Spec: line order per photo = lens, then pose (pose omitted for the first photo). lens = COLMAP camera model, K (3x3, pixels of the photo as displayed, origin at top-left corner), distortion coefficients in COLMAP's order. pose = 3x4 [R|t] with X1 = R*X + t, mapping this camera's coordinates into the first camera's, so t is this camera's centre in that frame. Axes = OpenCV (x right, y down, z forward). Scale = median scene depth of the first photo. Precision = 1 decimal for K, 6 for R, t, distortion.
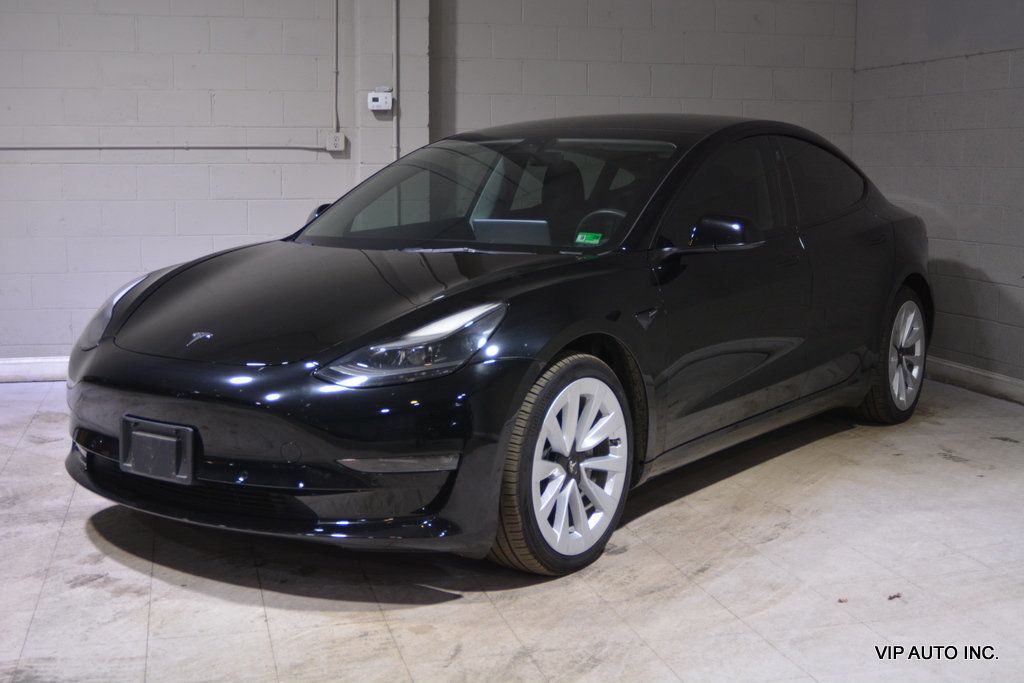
lens RADIAL K [[1290.8, 0, 504.3], [0, 1290.8, 334.8], [0, 0, 1]] dist [-0.062160, 0.000000]
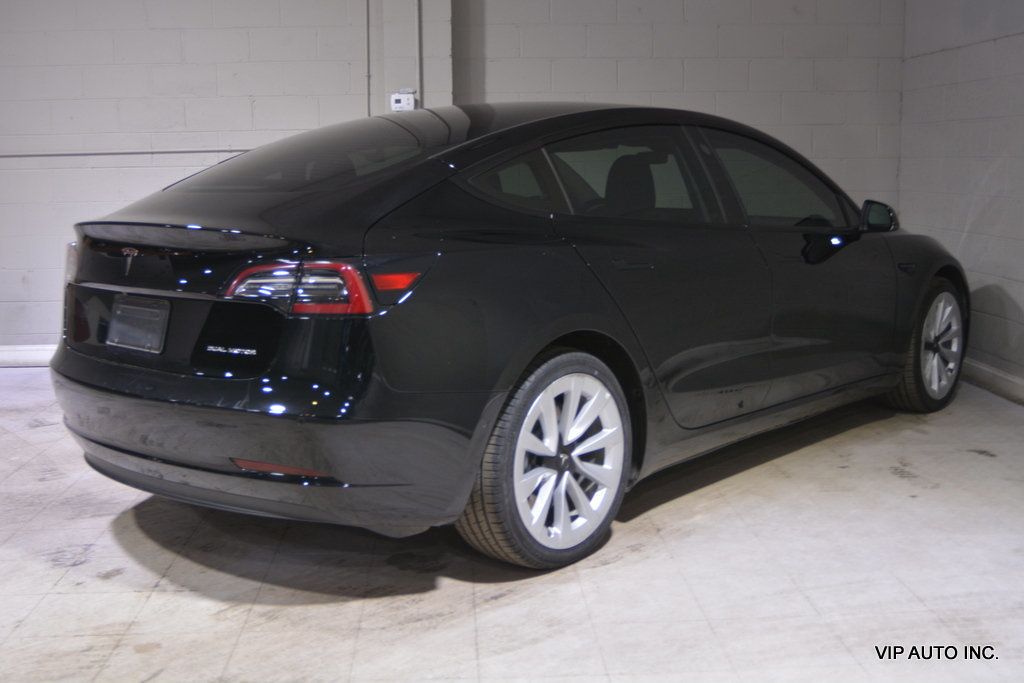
lens RADIAL K [[1152.3, 0, 506.8], [0, 1152.3, 342.9], [0, 0, 1]] dist [-0.067398, 0.000000]
pose [[0.979765, 0.015855, -0.199521, 0.198607], [-0.010304, 0.999531, 0.028832, -0.016339], [0.199885, -0.026193, 0.979469, 0.113223]]
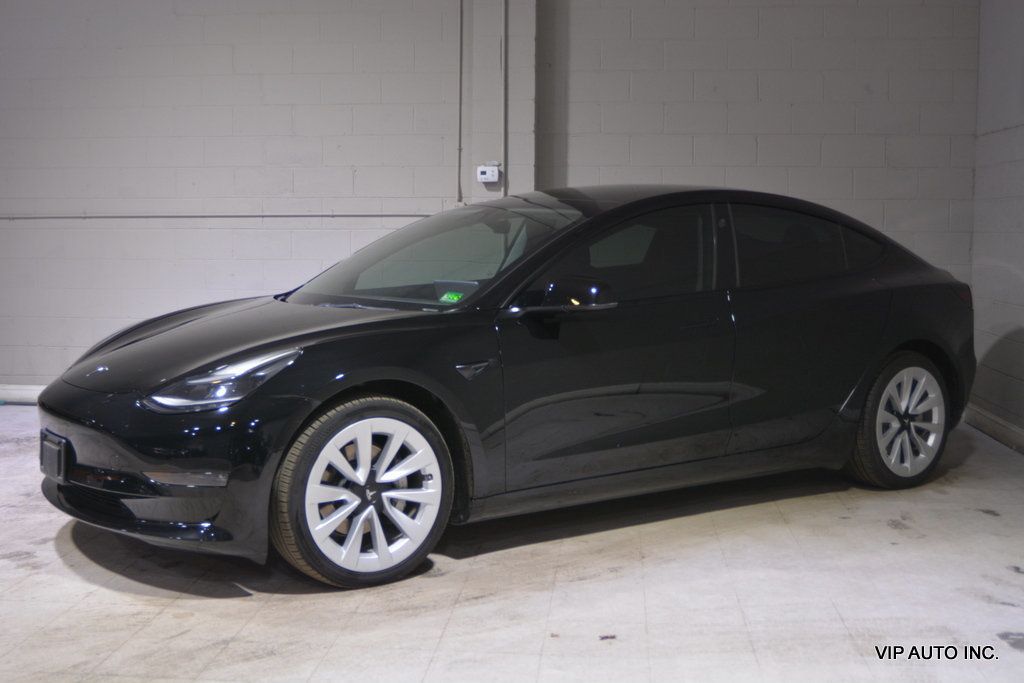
lens RADIAL K [[1217.3, 0, 512.9], [0, 1217.3, 348.6], [0, 0, 1]] dist [-0.063653, 0.000000]
pose [[0.943306, 0.032403, -0.330339, 0.318784], [-0.042946, 0.998773, -0.024666, -0.003991], [0.329134, 0.037454, 0.943540, 0.009176]]
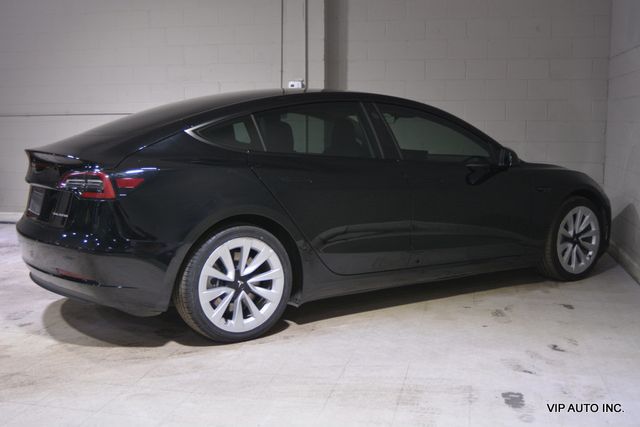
lens RADIAL K [[720.2, 0, 323.6], [0, 720.2, 214.8], [0, 0, 1]] dist [-0.067398, 0.000000]
pose [[0.892535, 0.054364, -0.447689, 0.460560], [-0.053568, 0.998460, 0.014451, -0.018800], [0.447785, 0.011084, 0.894073, 0.123133]]
